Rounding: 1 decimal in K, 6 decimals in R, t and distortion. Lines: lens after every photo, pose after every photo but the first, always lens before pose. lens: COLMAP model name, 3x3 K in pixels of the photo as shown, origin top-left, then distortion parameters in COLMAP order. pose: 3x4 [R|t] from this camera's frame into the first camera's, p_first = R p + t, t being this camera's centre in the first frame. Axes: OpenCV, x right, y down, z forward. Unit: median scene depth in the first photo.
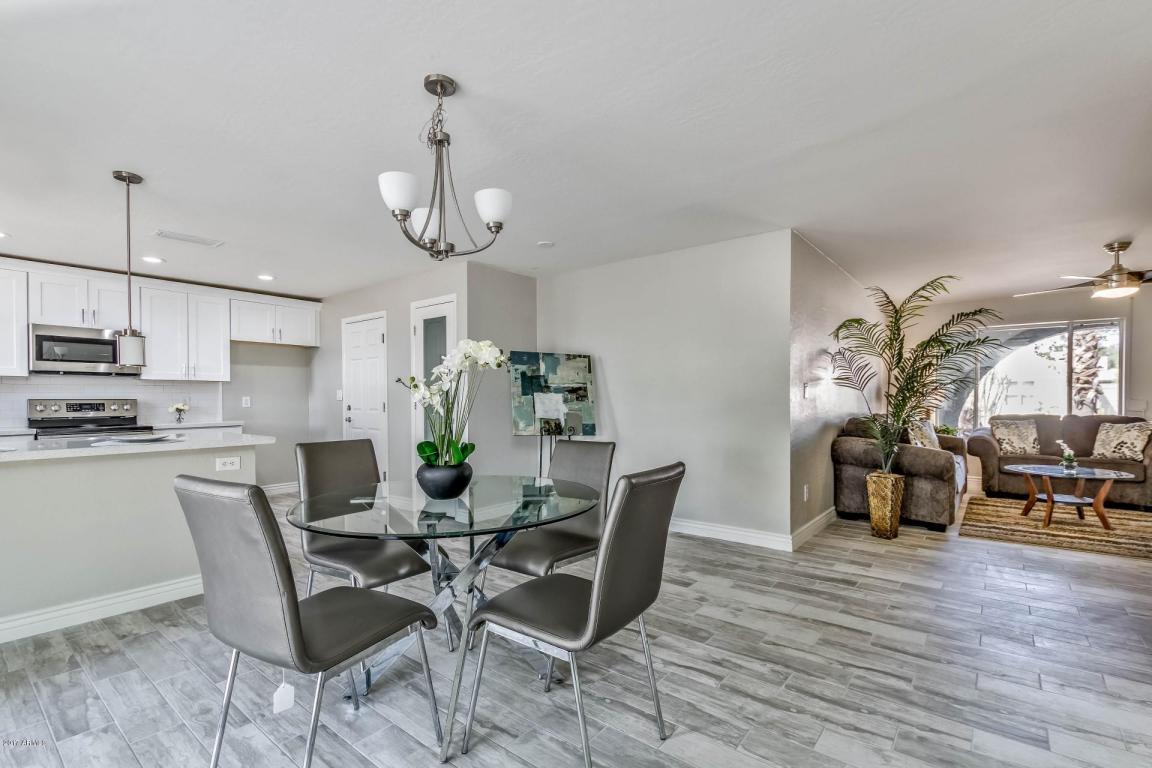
lens RADIAL K [[528.6, 0, 584.6], [0, 528.6, 403.9], [0, 0, 1]] dist [0.016597, -0.000147]
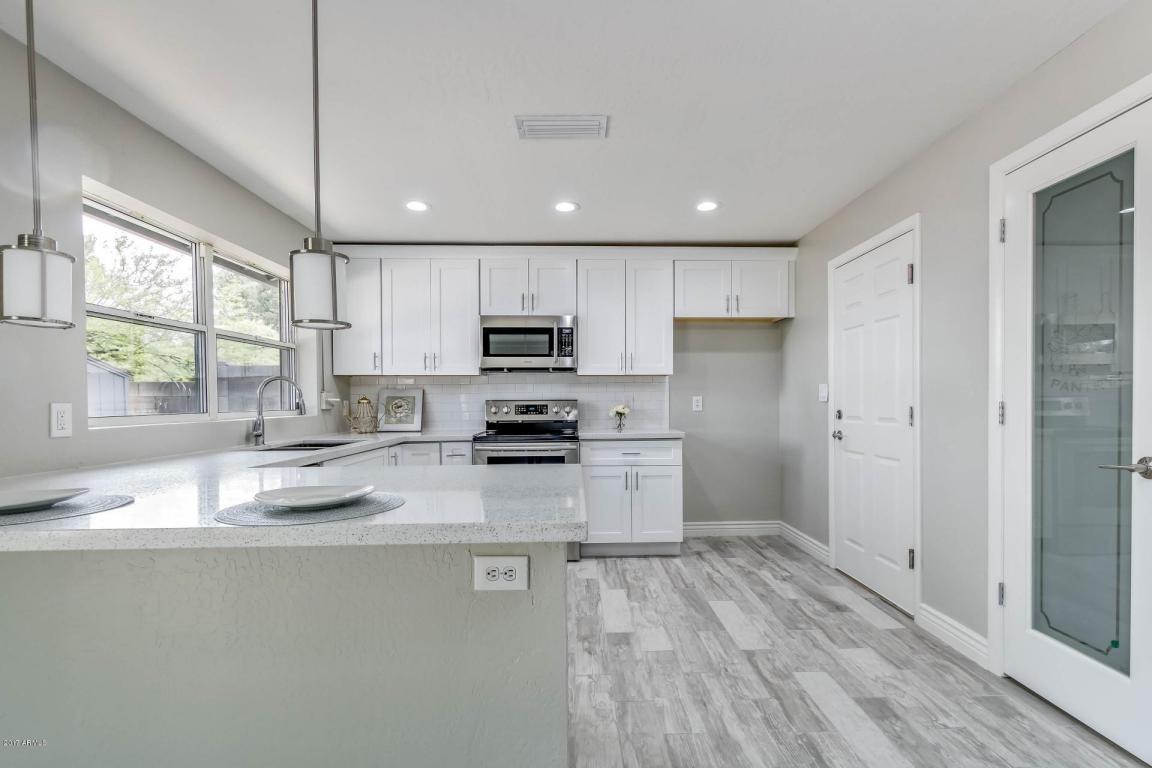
lens RADIAL K [[528.6, 0, 585.7], [0, 528.6, 405.6], [0, 0, 1]] dist [0.016597, -0.000147]
pose [[0.641308, 0.008804, -0.767233, -0.200791], [-0.005434, 0.999961, 0.006932, -0.005655], [0.767264, -0.000276, 0.641331, 0.471265]]
